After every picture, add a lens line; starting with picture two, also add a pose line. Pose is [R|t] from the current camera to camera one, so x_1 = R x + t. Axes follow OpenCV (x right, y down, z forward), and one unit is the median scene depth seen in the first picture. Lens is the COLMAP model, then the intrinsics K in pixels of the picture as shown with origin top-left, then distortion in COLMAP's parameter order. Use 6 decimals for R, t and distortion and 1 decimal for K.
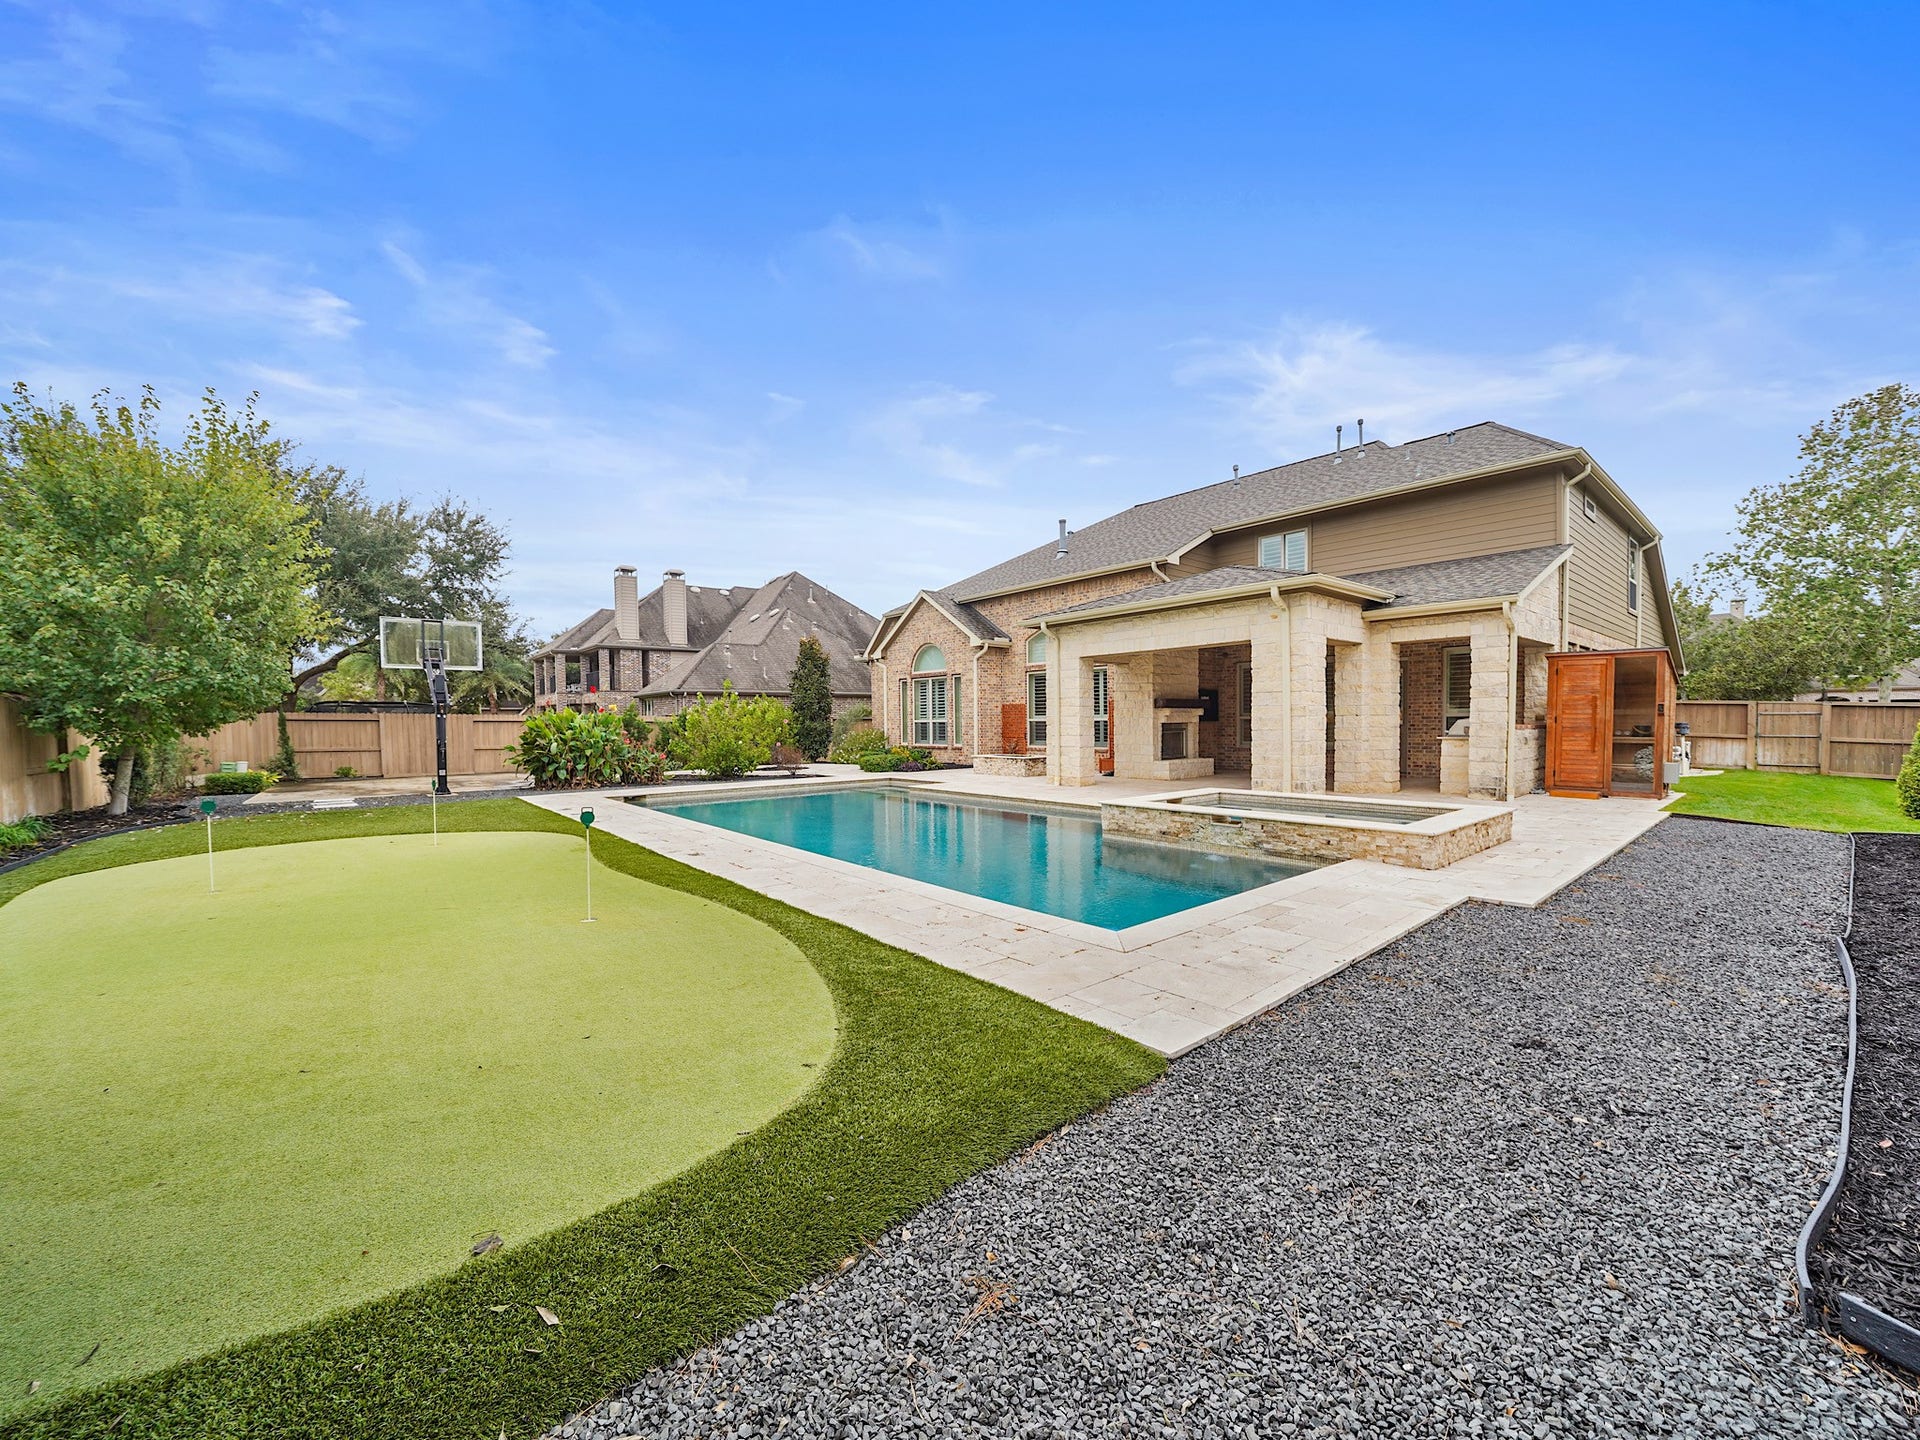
lens RADIAL K [[749.6, 0, 965.1], [0, 749.6, 738.3], [0, 0, 1]] dist [-0.021367, 0.000458]
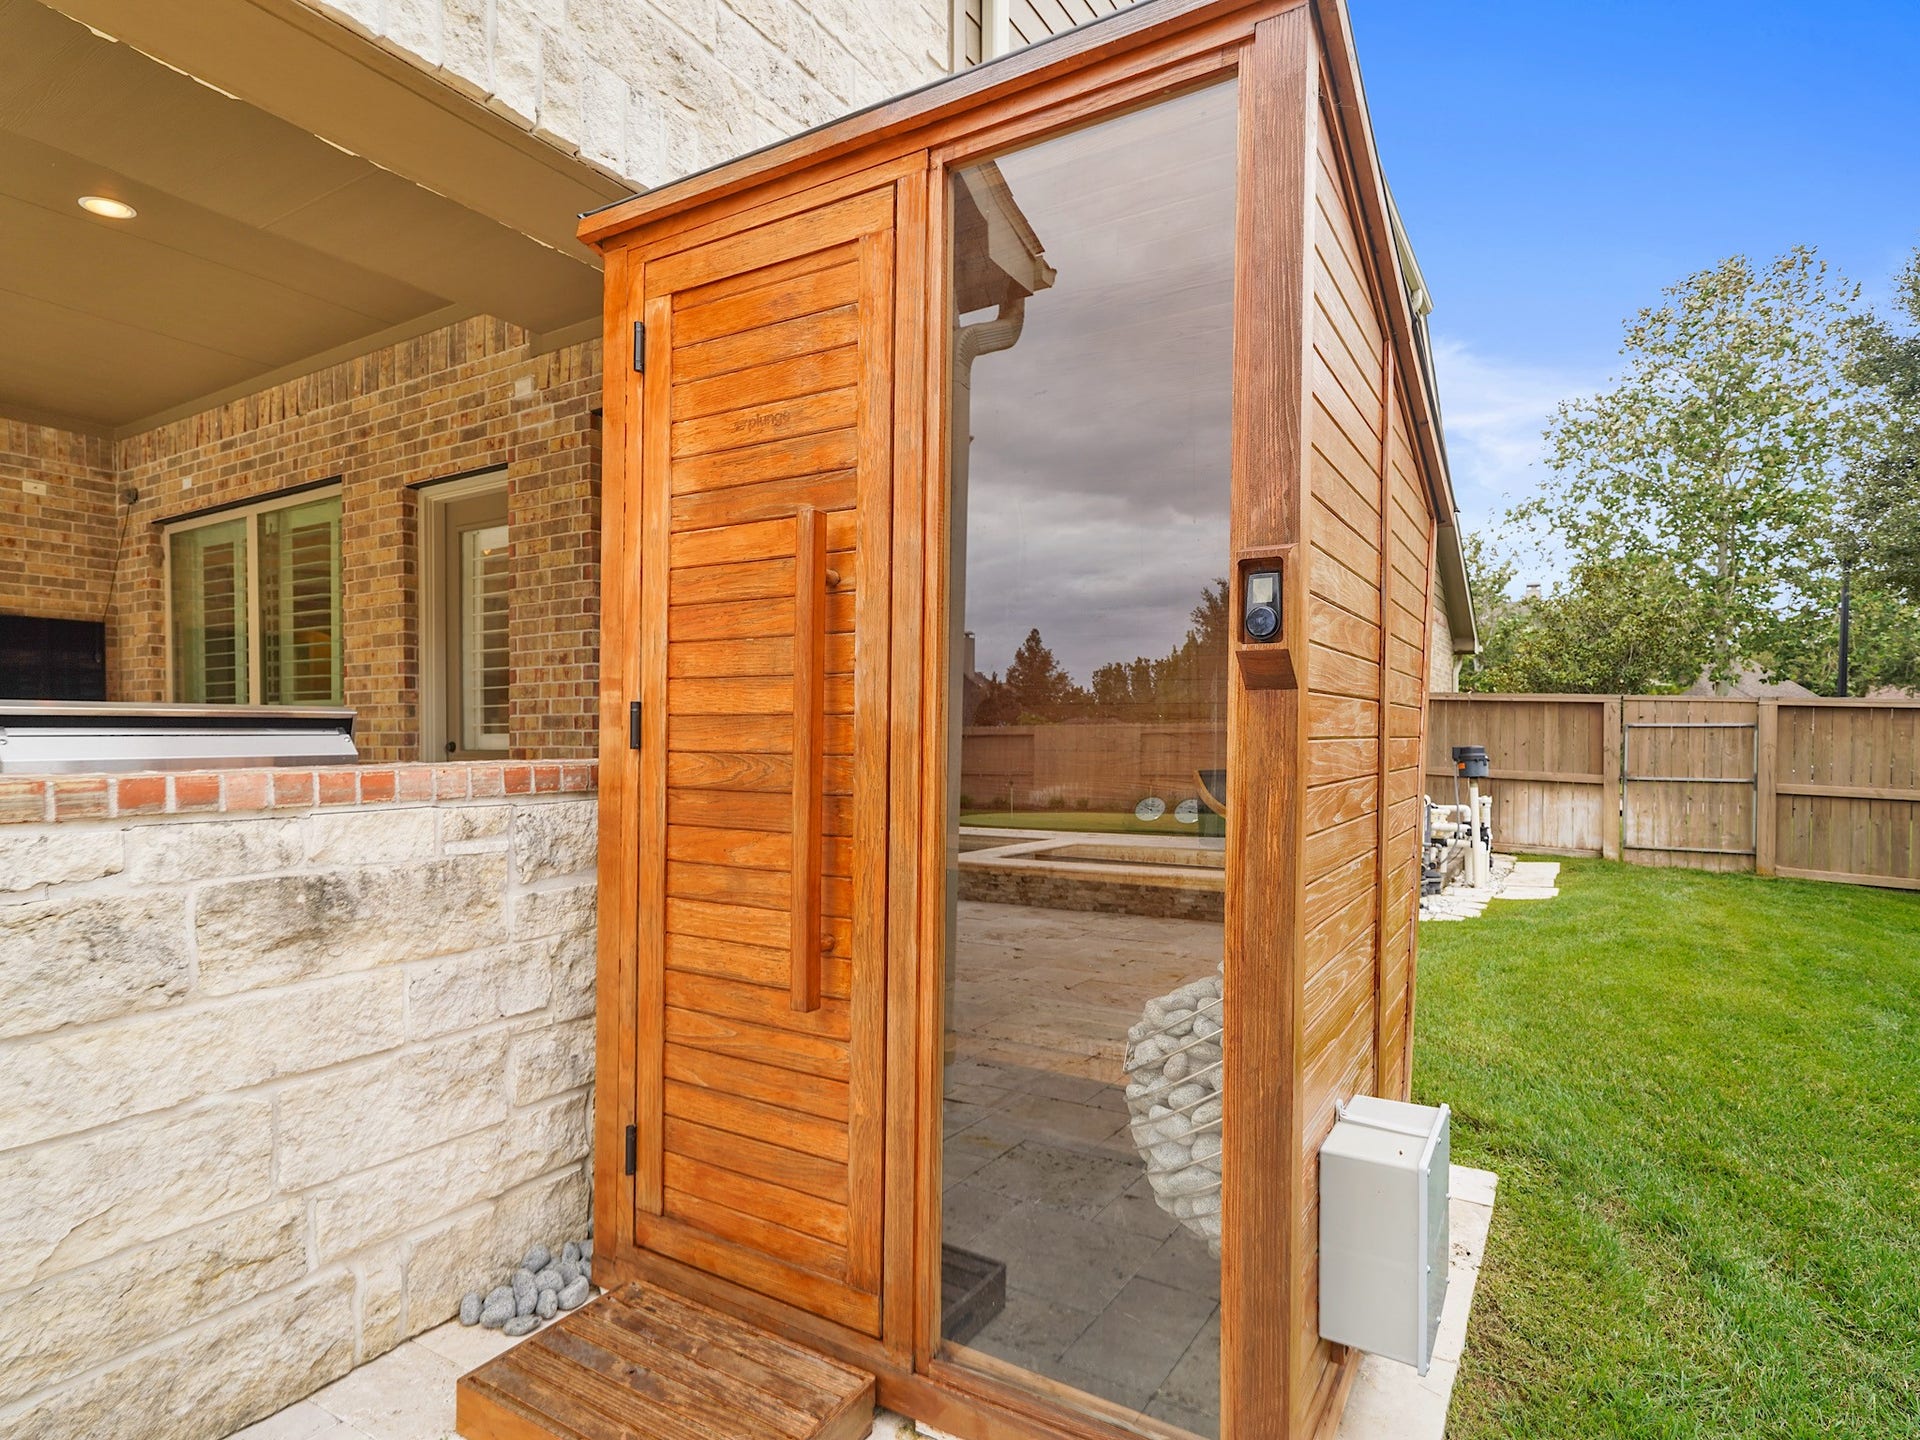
lens RADIAL K [[1066.0, 0, 922.2], [0, 1066.0, 766.1], [0, 0, 1]] dist [0.002082, 0.000121]
pose [[0.956144, -0.001194, 0.292894, 0.509619], [-0.000150, 0.999990, 0.004567, -0.012770], [-0.292896, -0.004411, 0.956134, 0.522290]]
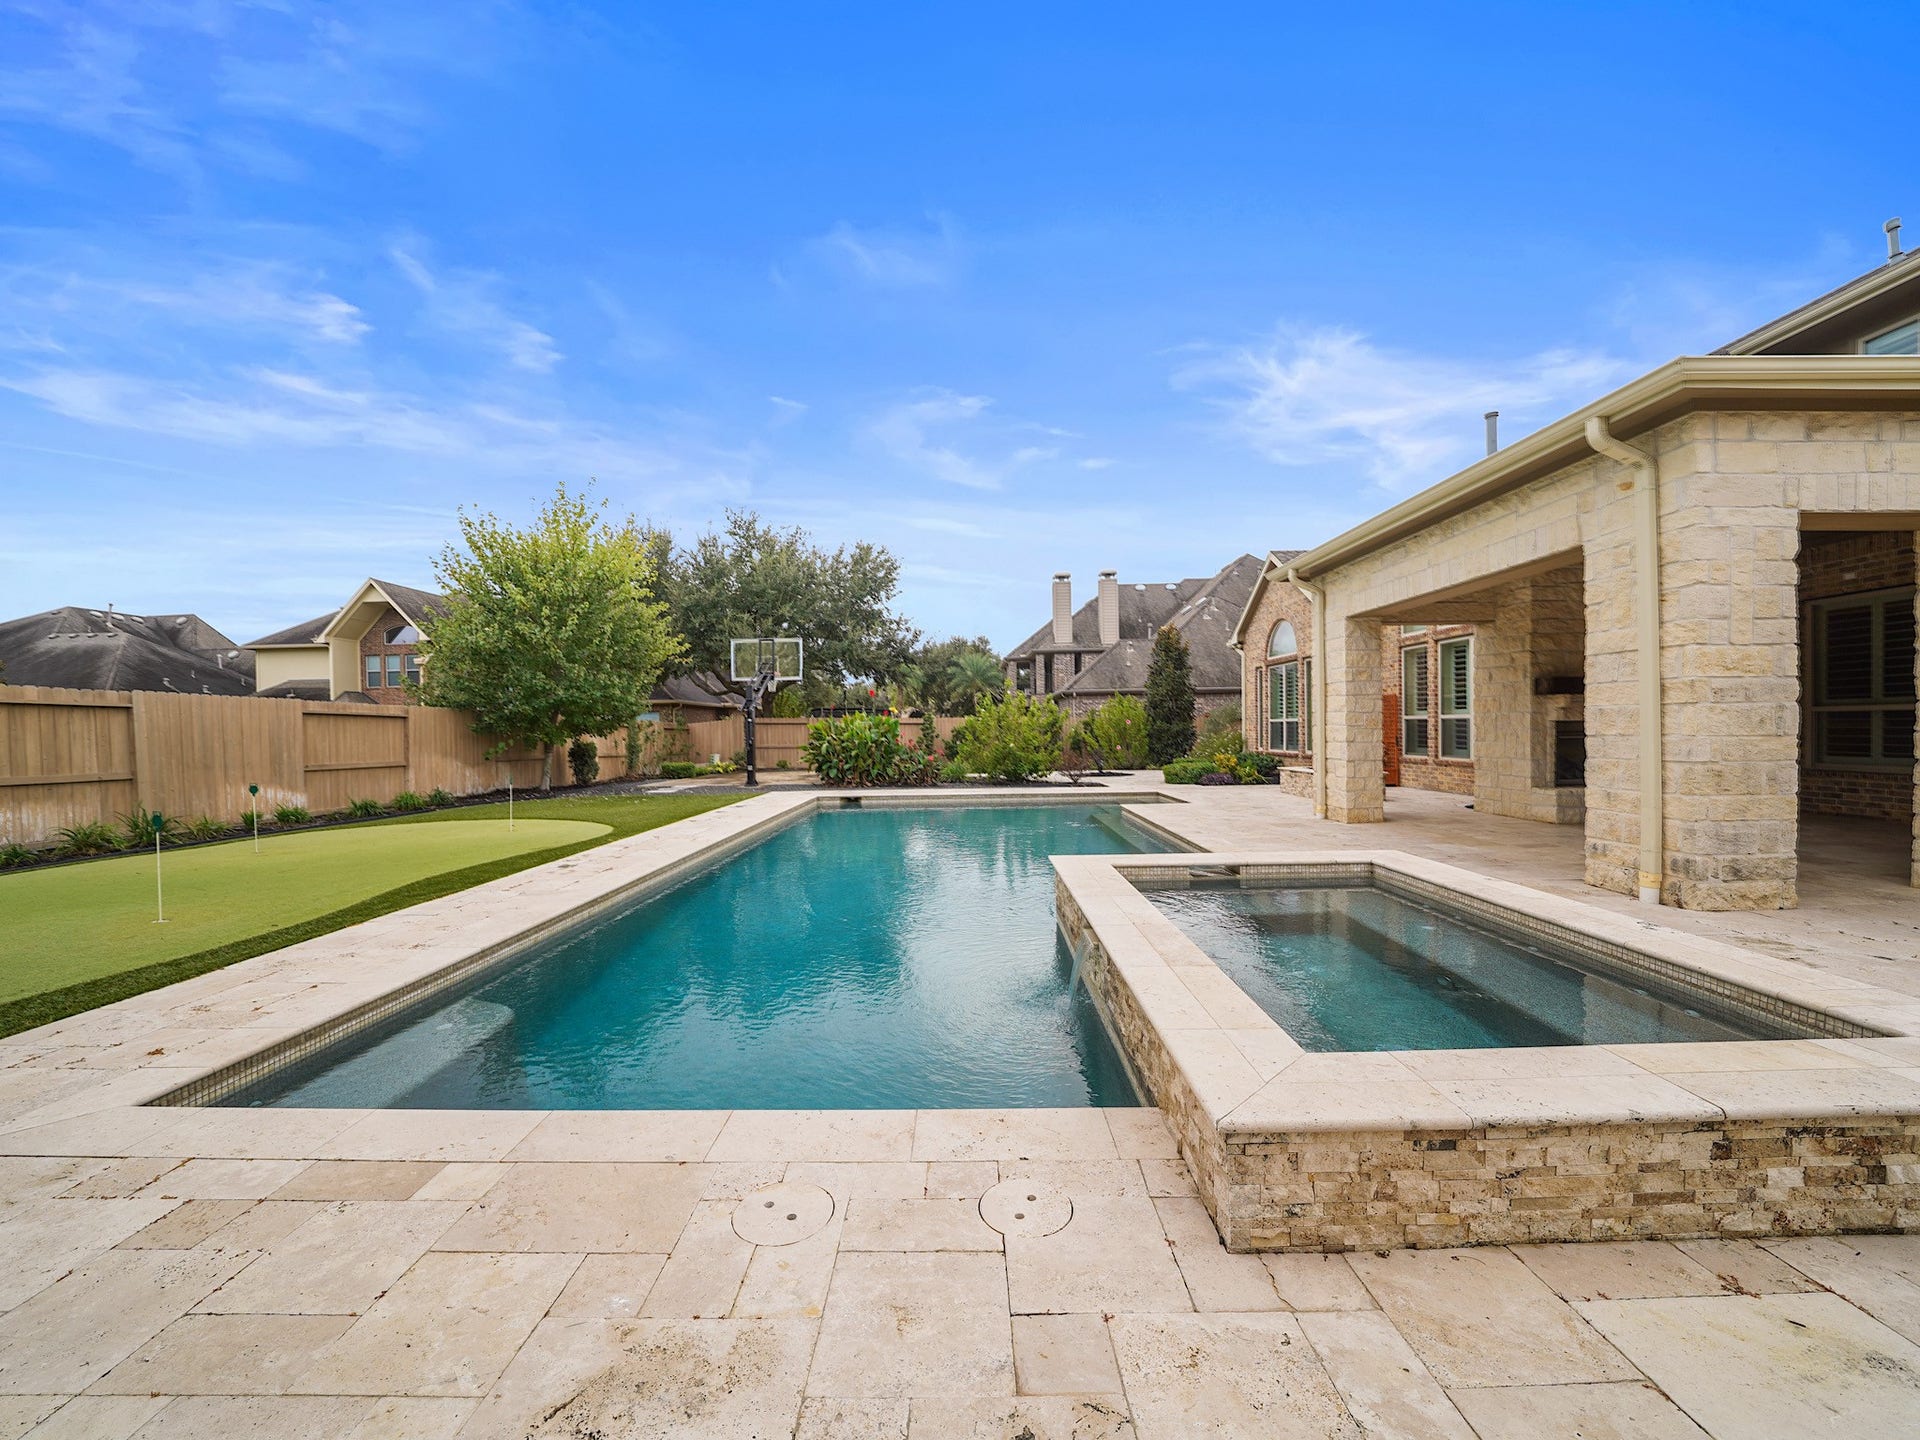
lens RADIAL K [[749.6, 0, 957.8], [0, 749.6, 737.3], [0, 0, 1]] dist [-0.021367, 0.000458]
pose [[0.752919, 0.006391, -0.658083, 0.249361], [-0.007604, 0.999971, 0.001011, -0.004579], [0.658070, 0.004243, 0.752945, 0.245511]]
